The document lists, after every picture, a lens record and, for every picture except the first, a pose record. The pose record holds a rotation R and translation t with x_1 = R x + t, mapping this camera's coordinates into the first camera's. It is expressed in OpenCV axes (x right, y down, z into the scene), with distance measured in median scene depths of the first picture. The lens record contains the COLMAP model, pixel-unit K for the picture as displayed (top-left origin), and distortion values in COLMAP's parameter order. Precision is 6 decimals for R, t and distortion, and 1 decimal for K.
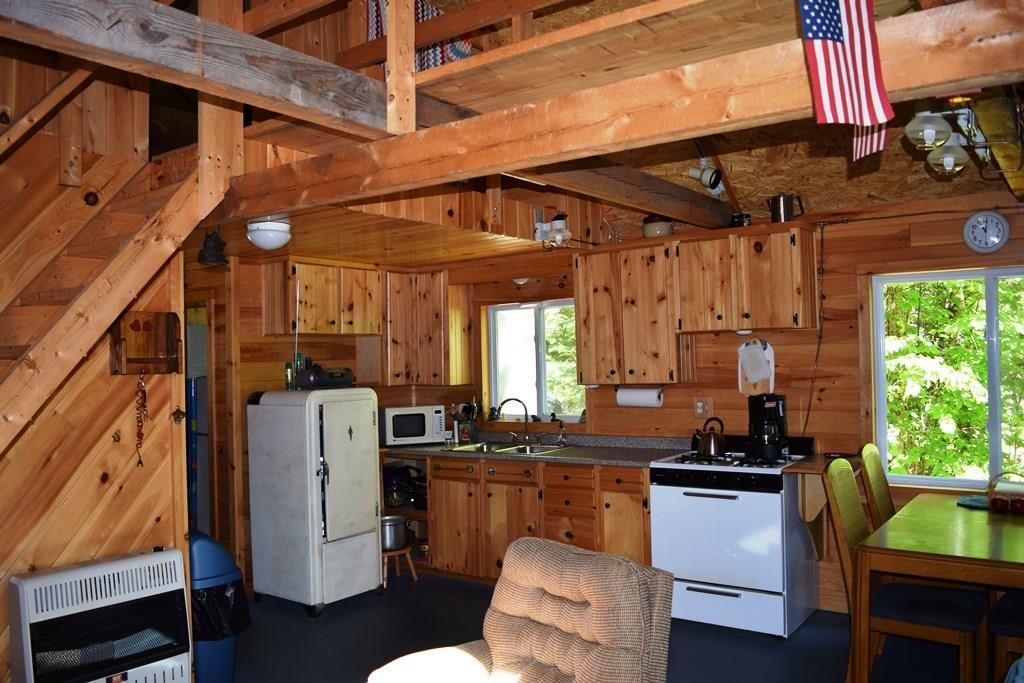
lens RADIAL K [[802.8, 0, 512.0], [0, 802.8, 341.5], [0, 0, 1]] dist [-0.086485, 0.007261]
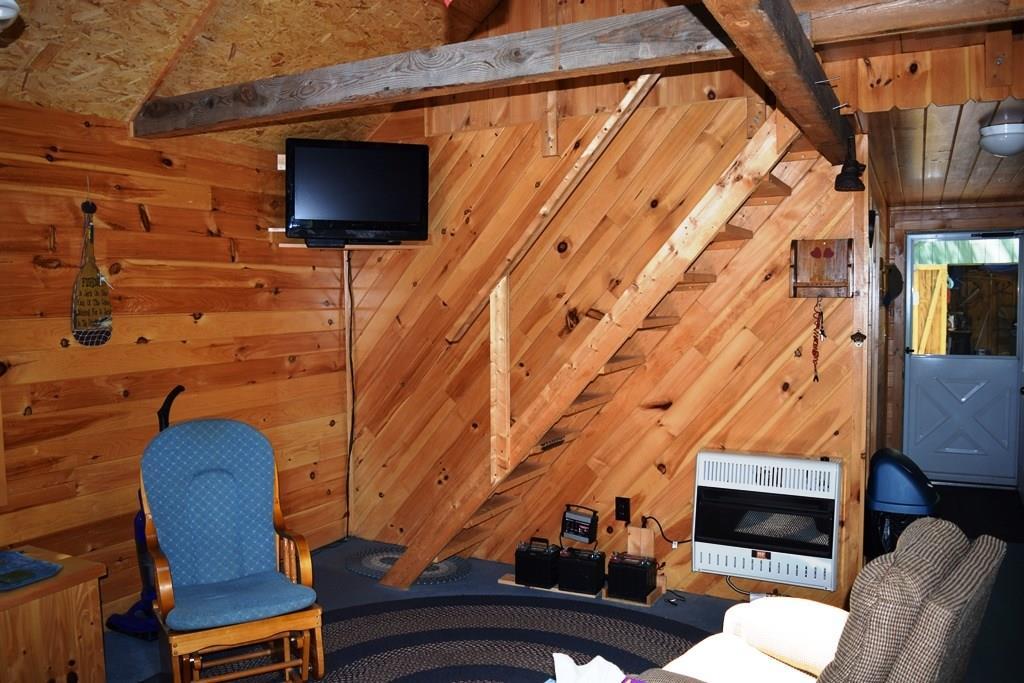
lens RADIAL K [[802.8, 0, 512.0], [0, 802.8, 341.5], [0, 0, 1]] dist [-0.086485, 0.007261]
pose [[0.155097, 0.074701, -0.985071, 0.557936], [0.027137, 0.996439, 0.079836, 0.003221], [0.987526, -0.039114, 0.152518, 0.417160]]
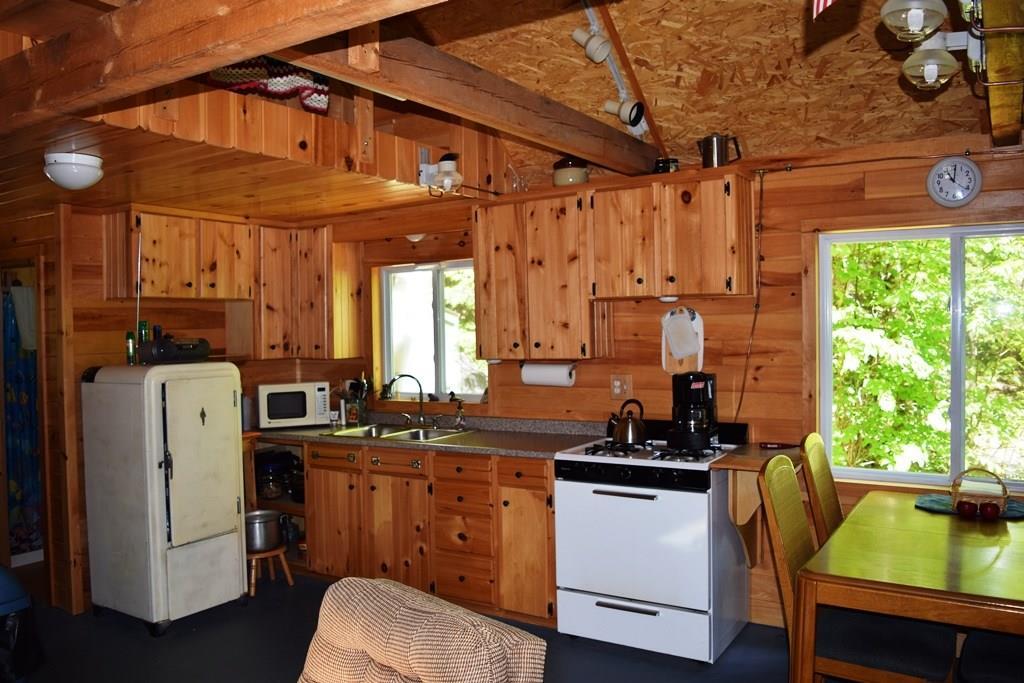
lens RADIAL K [[802.8, 0, 512.0], [0, 802.8, 341.5], [0, 0, 1]] dist [-0.086485, 0.007261]
pose [[0.997127, 0.004687, 0.075601, 0.059139], [-0.007574, 0.999251, 0.037947, 0.002302], [-0.075367, -0.038411, 0.996416, 0.158620]]
